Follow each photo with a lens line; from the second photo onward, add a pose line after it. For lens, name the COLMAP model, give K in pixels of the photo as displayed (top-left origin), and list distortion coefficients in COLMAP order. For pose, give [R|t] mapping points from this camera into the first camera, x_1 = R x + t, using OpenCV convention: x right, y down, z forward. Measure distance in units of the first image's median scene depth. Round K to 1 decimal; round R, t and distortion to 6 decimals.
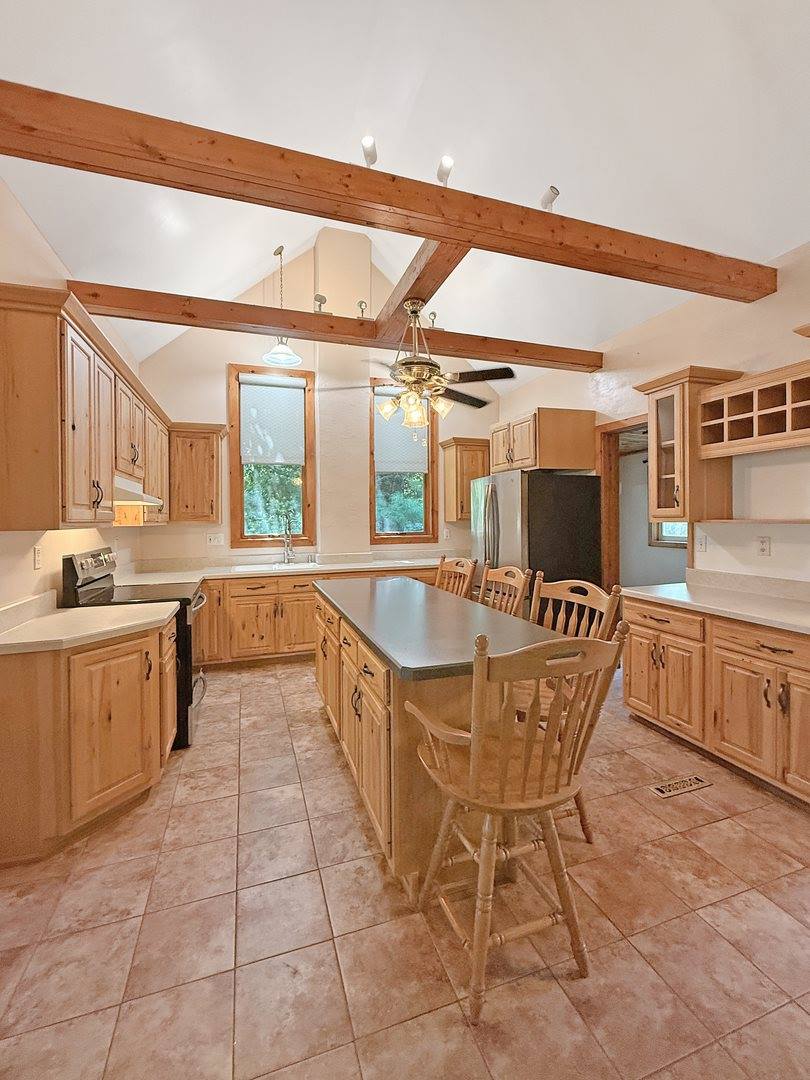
lens RADIAL K [[448.6, 0, 398.9], [0, 448.6, 523.2], [0, 0, 1]] dist [-0.001998, -0.000019]
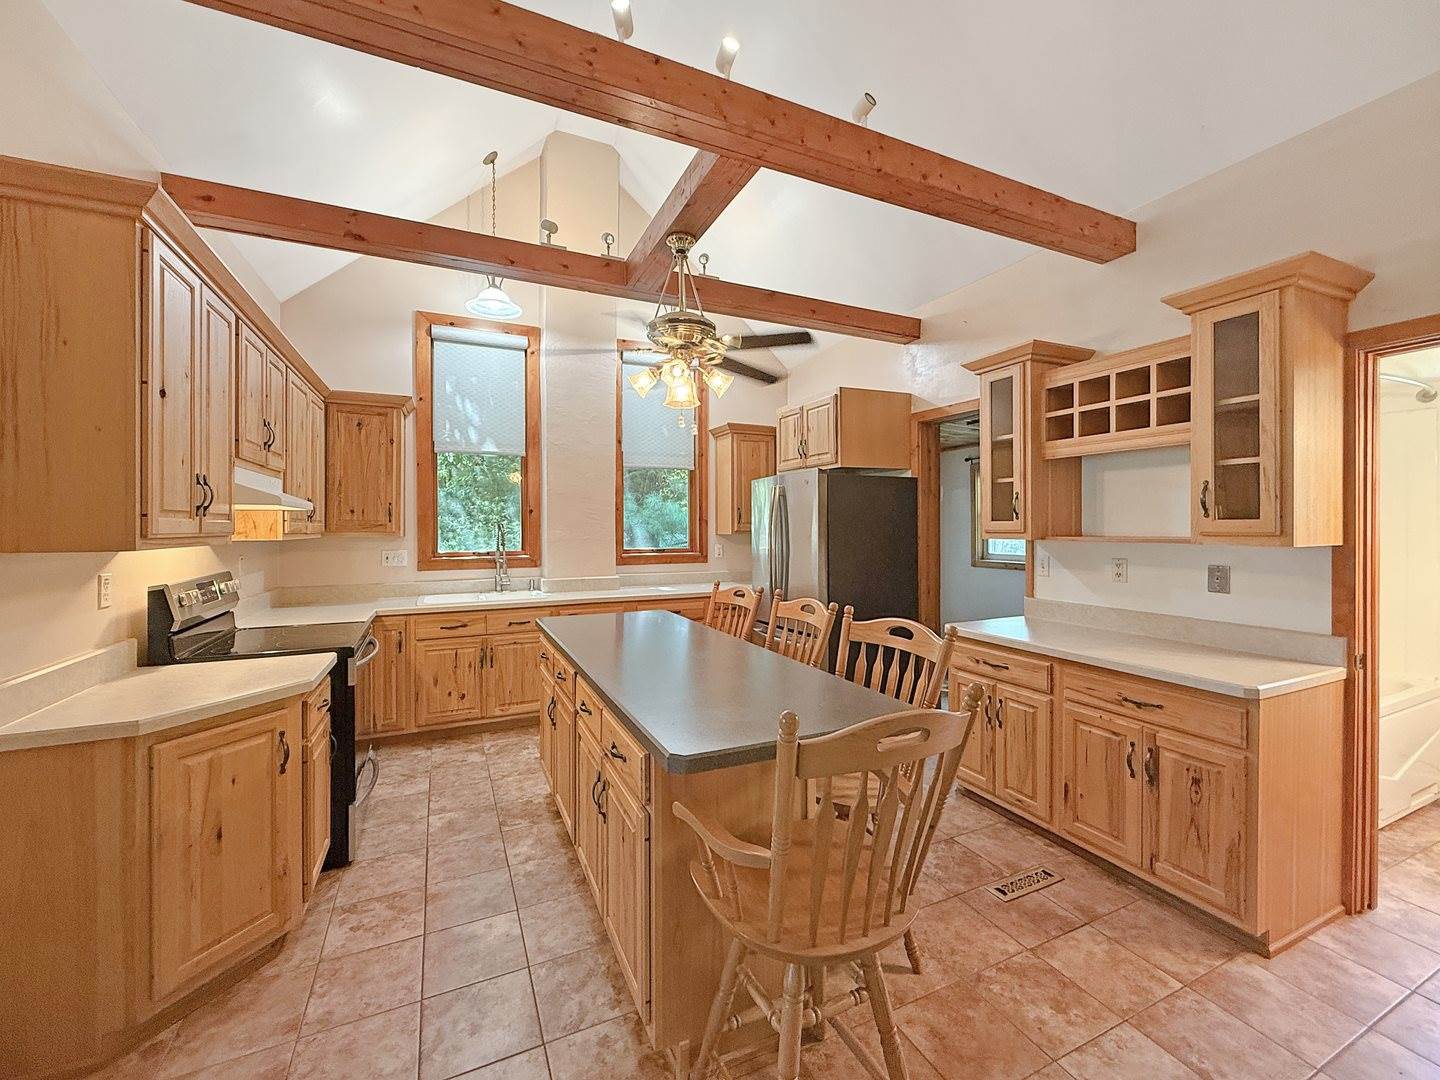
lens RADIAL K [[585.8, 0, 716.7], [0, 585.8, 532.3], [0, 0, 1]] dist [-0.001160, -0.000257]
pose [[0.993936, 0.005853, 0.109806, -0.011968], [-0.005642, 0.999982, -0.002232, -0.010595], [-0.109817, 0.001599, 0.993951, 0.049179]]
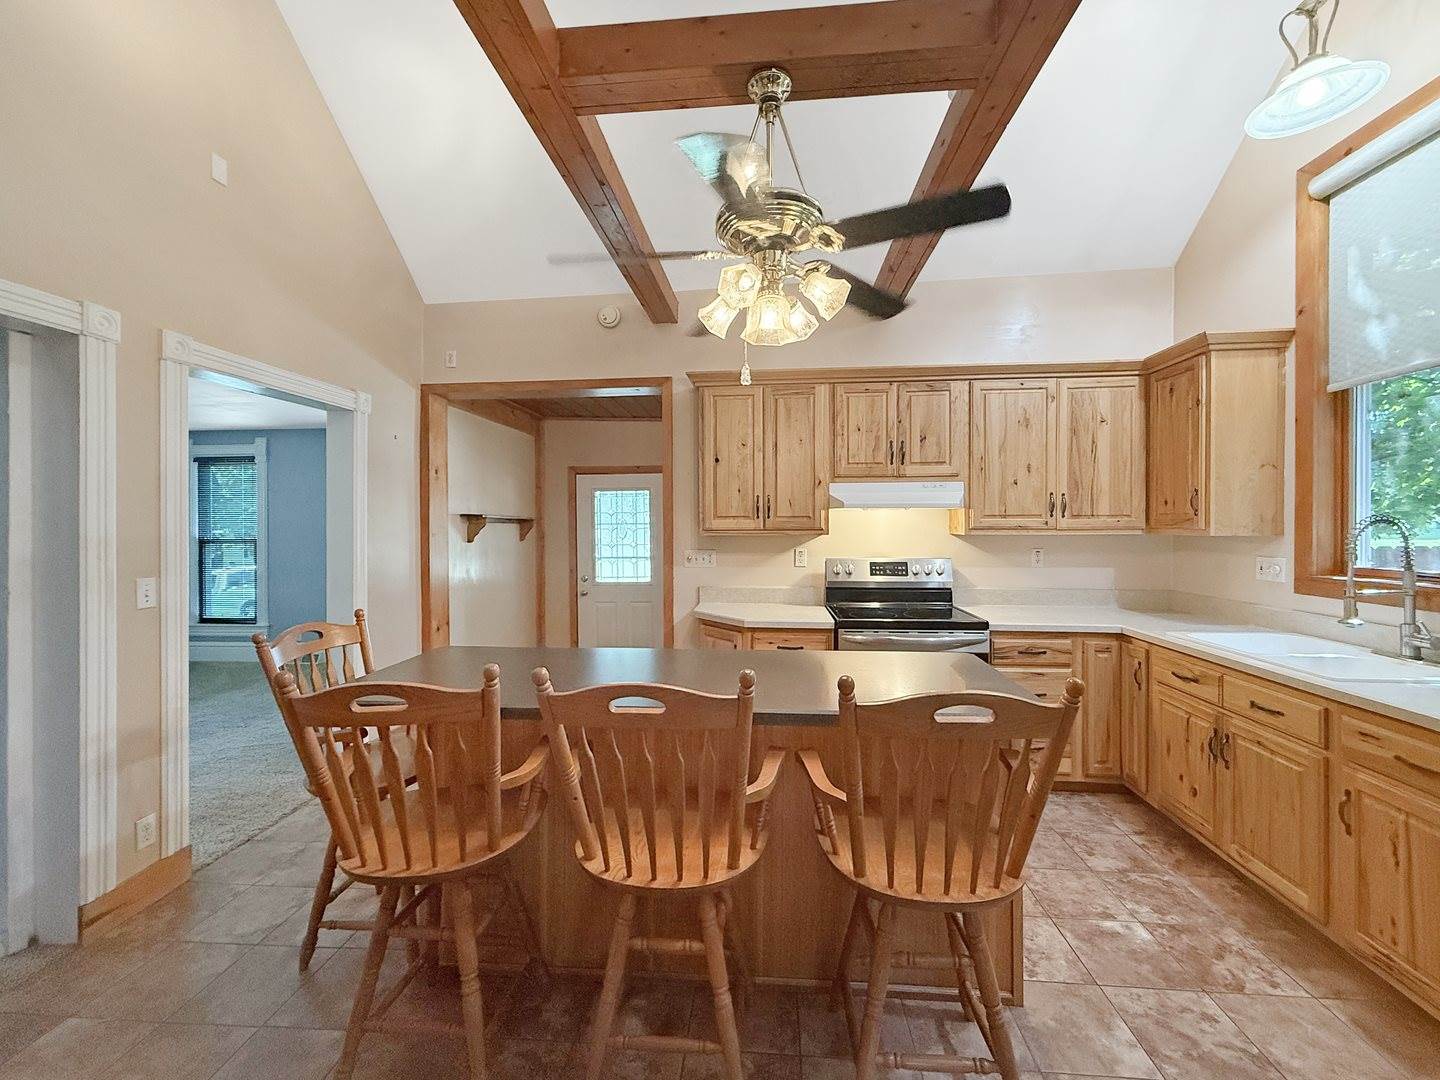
lens RADIAL K [[584.3, 0, 720.7], [0, 584.3, 527.5], [0, 0, 1]] dist [-0.000703, -0.000268]
pose [[-0.399519, 0.018210, -0.916544, 0.694438], [-0.000254, 0.999800, 0.019975, -0.035331], [0.916725, 0.008213, -0.399435, 1.333561]]
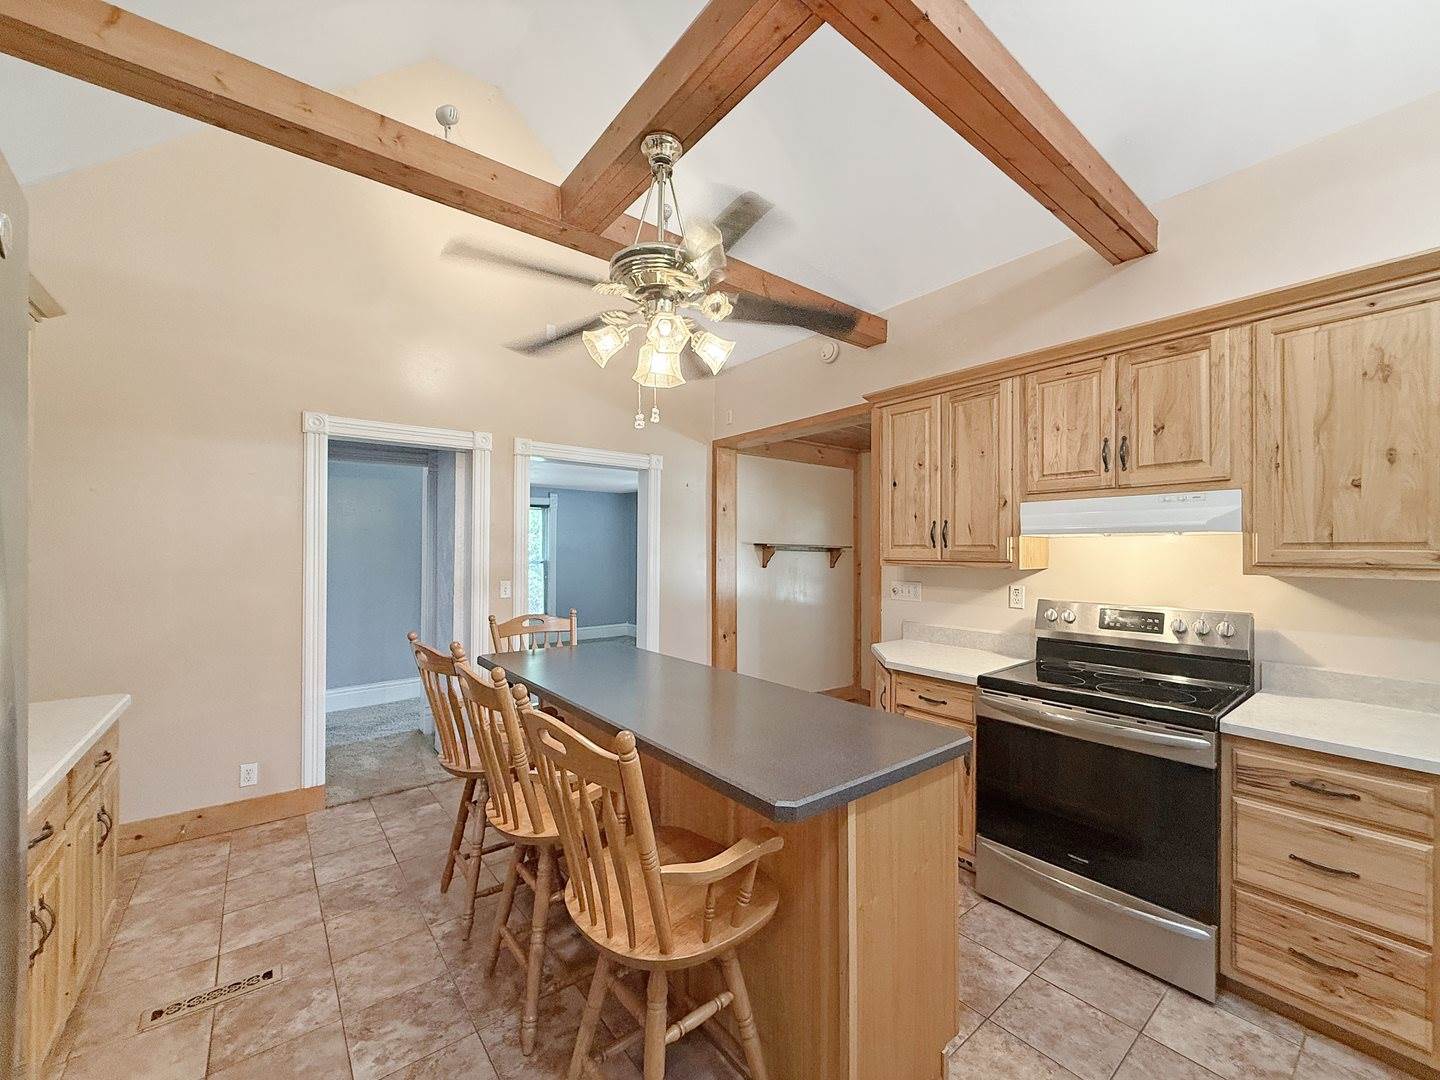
lens RADIAL K [[578.5, 0, 719.0], [0, 578.5, 547.8], [0, 0, 1]] dist [-0.000735, -0.000128]
pose [[-0.941485, 0.003355, -0.337038, 0.217374], [0.001668, 0.999985, 0.005296, -0.036011], [0.337051, 0.004424, -0.941476, 1.826944]]
